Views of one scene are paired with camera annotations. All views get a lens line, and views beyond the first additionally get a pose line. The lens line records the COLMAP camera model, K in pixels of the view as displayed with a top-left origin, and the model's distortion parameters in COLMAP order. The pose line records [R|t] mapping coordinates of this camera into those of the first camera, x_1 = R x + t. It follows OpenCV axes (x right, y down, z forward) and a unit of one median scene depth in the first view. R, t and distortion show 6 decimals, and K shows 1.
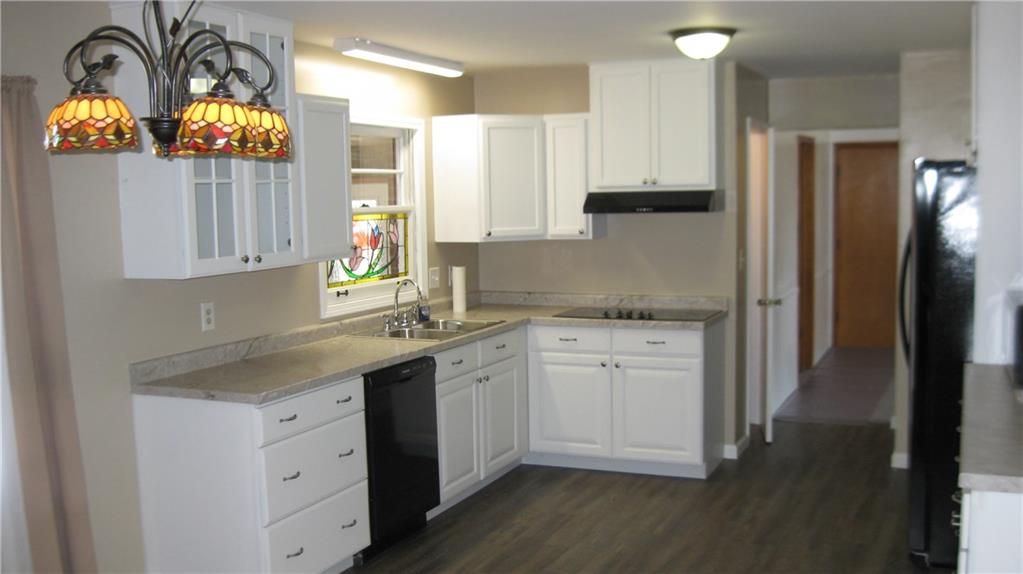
lens RADIAL K [[1081.3, 0, 511.0], [0, 1081.3, 305.0], [0, 0, 1]] dist [-0.082911, -0.009232]
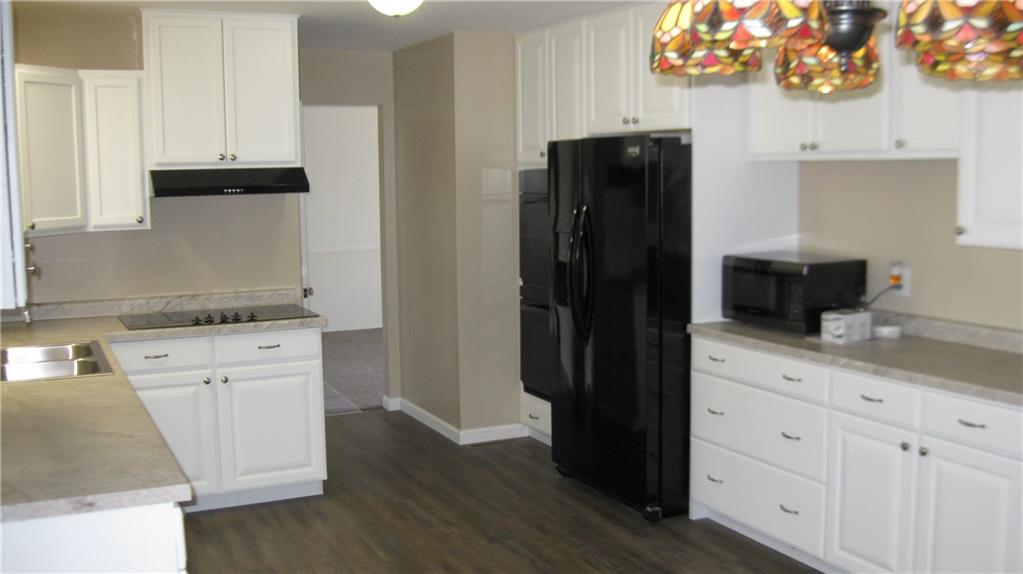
lens RADIAL K [[1081.3, 0, 511.0], [0, 1081.3, 305.0], [0, 0, 1]] dist [-0.082911, -0.009232]
pose [[0.658855, -0.086006, 0.747337, -0.364458], [0.078854, 0.995866, 0.045090, -0.020757], [-0.748126, 0.029223, 0.662913, 0.291532]]
